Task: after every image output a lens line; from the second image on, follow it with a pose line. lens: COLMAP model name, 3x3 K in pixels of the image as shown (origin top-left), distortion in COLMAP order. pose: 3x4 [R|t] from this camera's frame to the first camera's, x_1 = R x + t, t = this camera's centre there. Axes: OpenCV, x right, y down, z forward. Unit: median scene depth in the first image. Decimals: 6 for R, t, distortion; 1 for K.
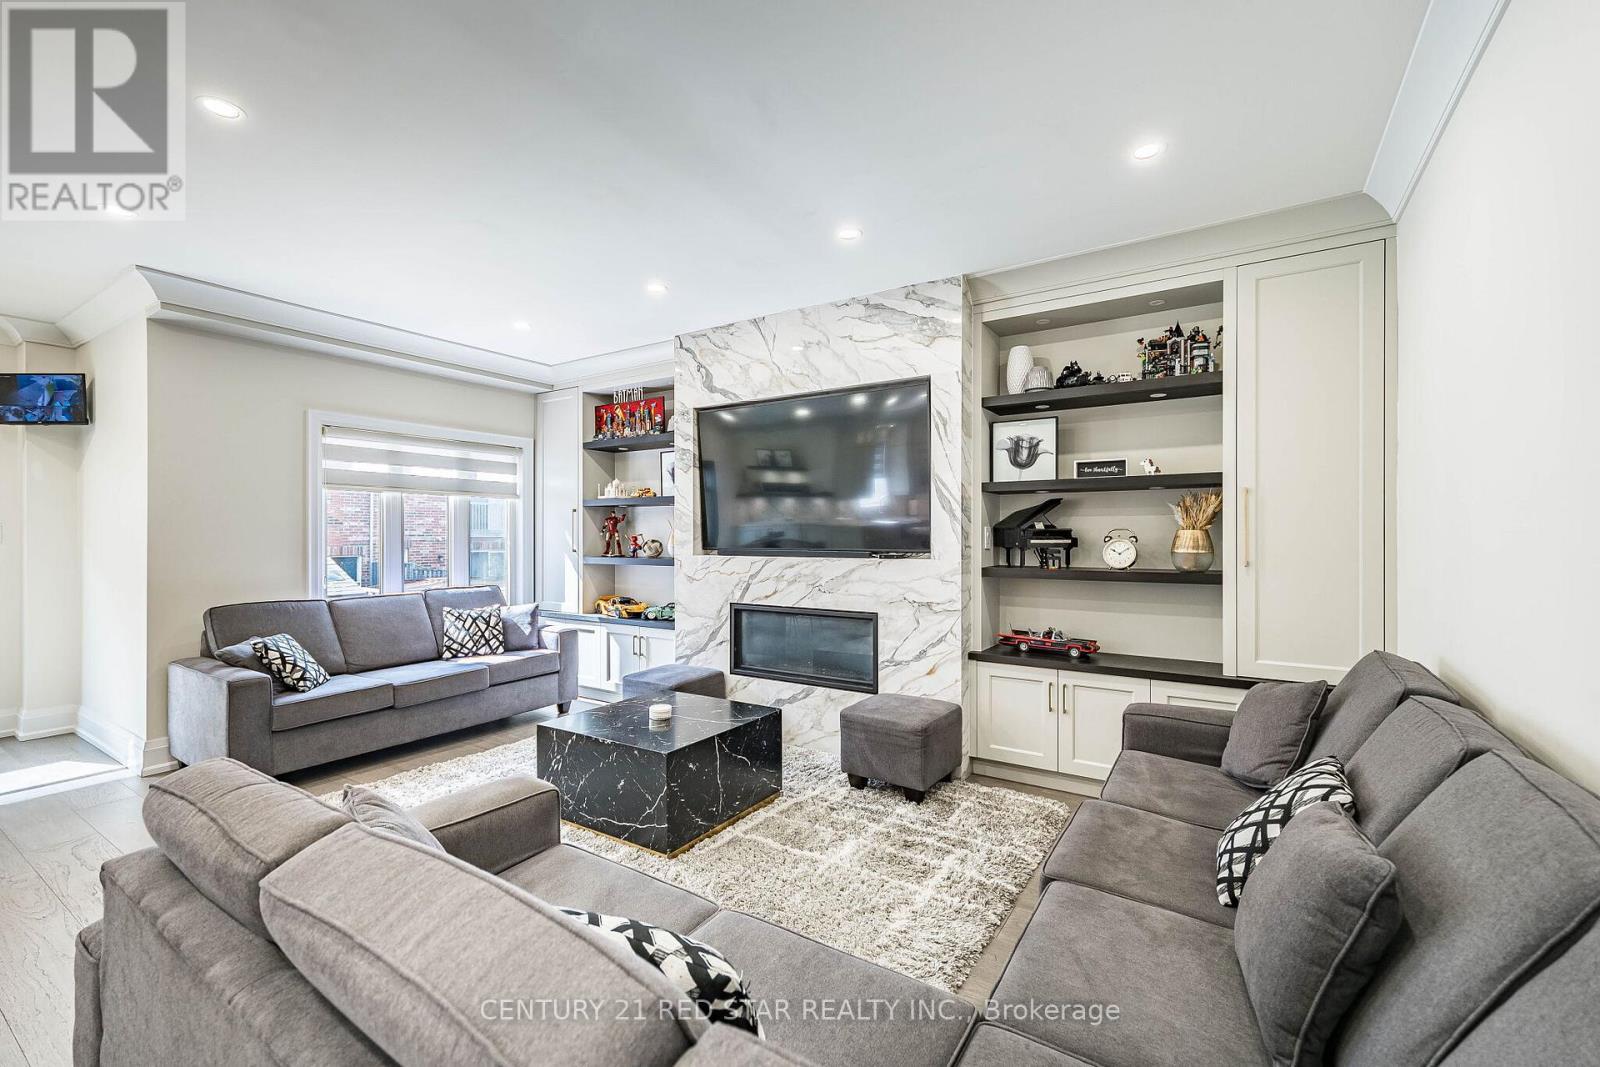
lens RADIAL K [[672.2, 0, 776.0], [0, 672.2, 533.2], [0, 0, 1]] dist [-0.000724, 0.011765]
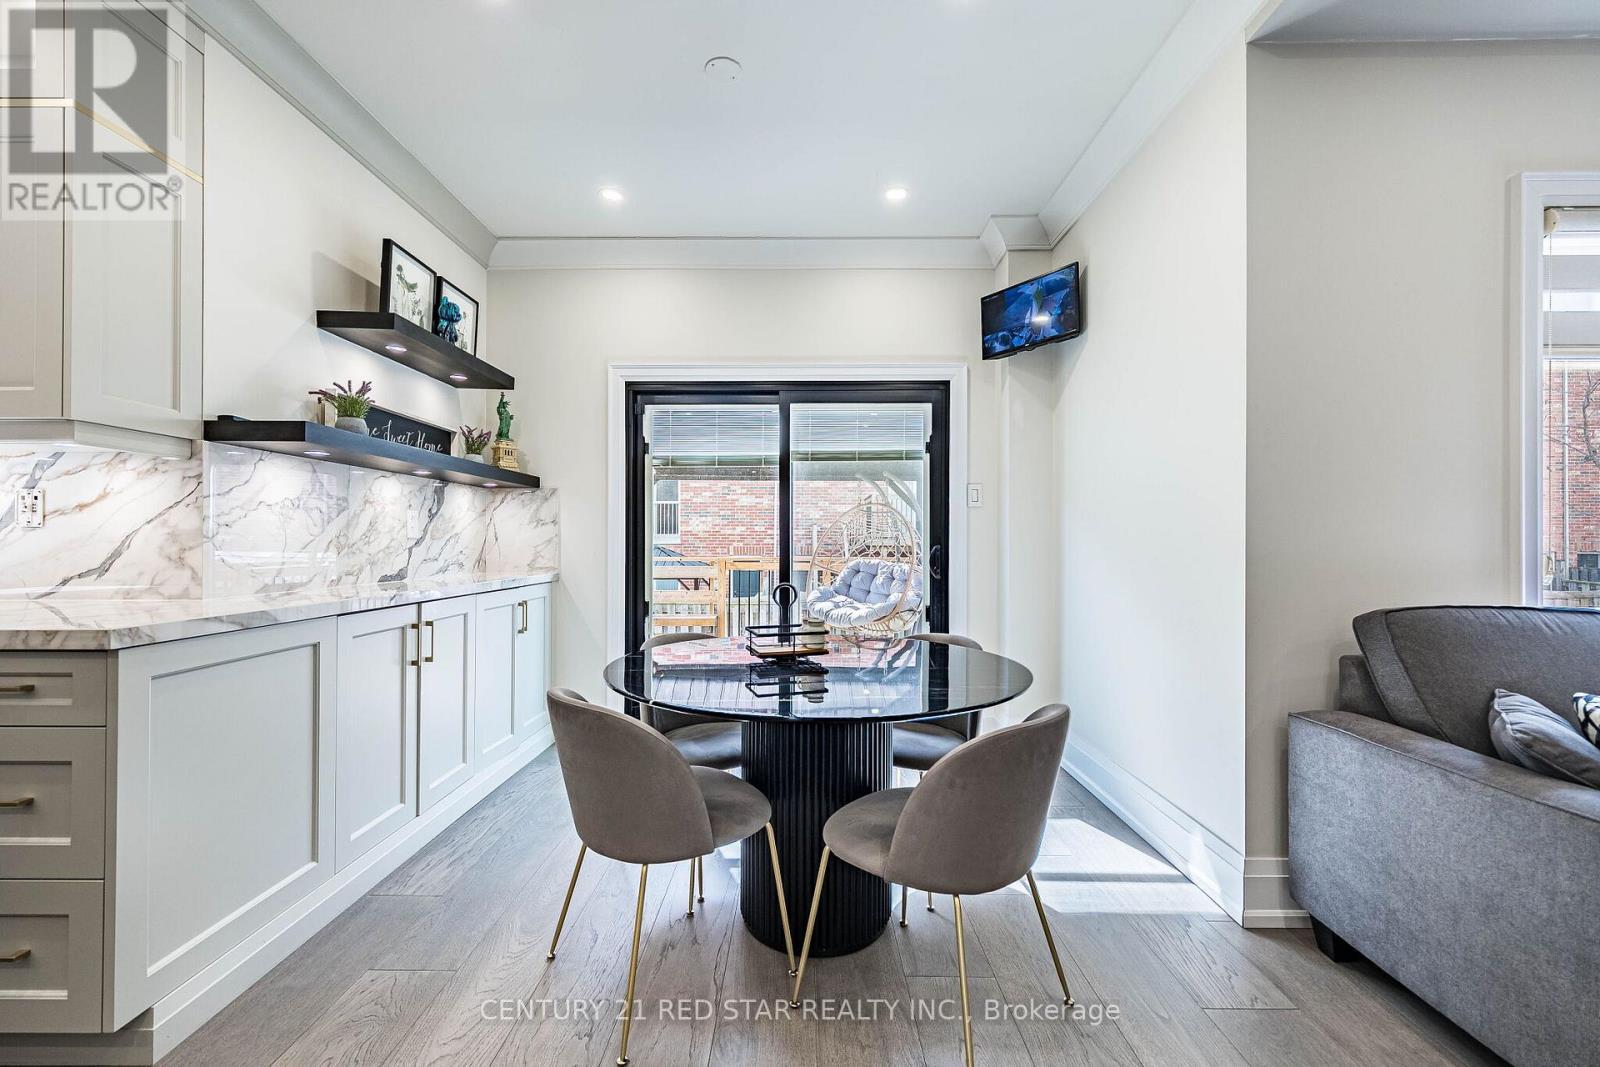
lens RADIAL K [[668.6, 0, 797.4], [0, 668.6, 540.1], [0, 0, 1]] dist [-0.003231, 0.006035]
pose [[0.566894, 0.005250, -0.823774, -0.595342], [-0.006146, 0.999979, 0.002143, 0.053675], [0.823768, 0.003848, 0.566914, 0.359943]]
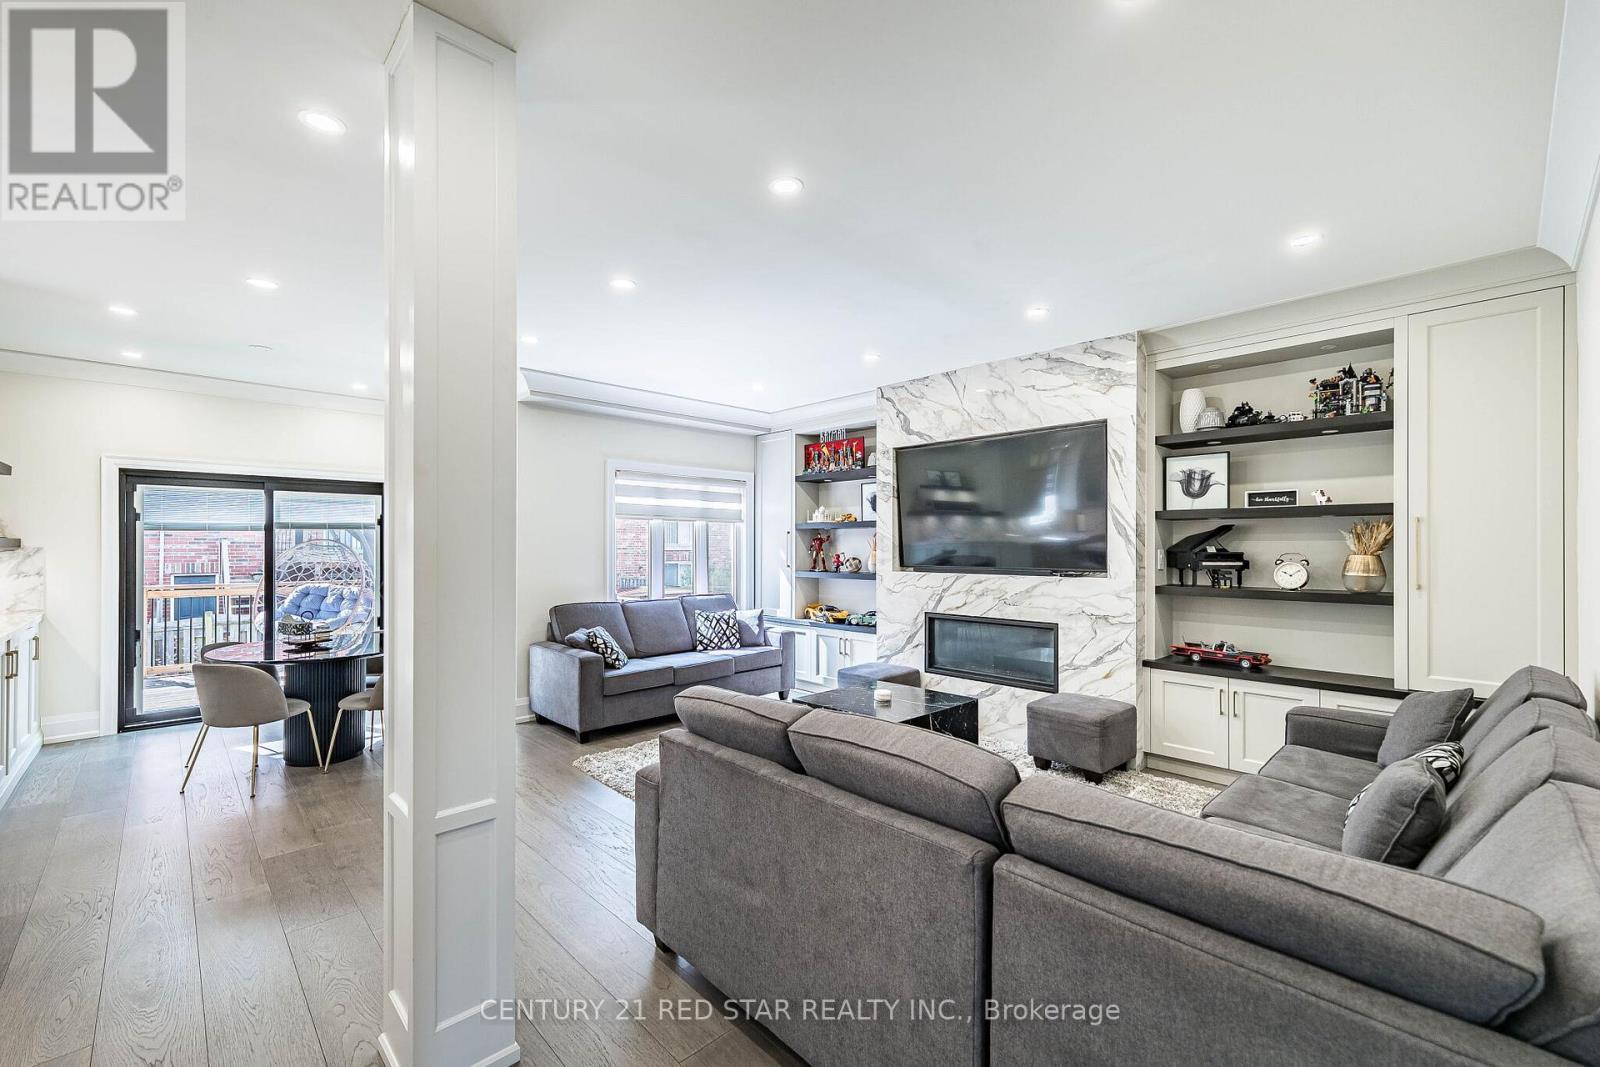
lens RADIAL K [[668.6, 0, 797.4], [0, 668.6, 540.1], [0, 0, 1]] dist [-0.003231, 0.006035]
pose [[0.980639, 0.002615, -0.195809, -0.065443], [-0.004124, 0.999965, -0.007296, -0.015456], [0.195783, 0.007962, 0.980615, -0.223769]]
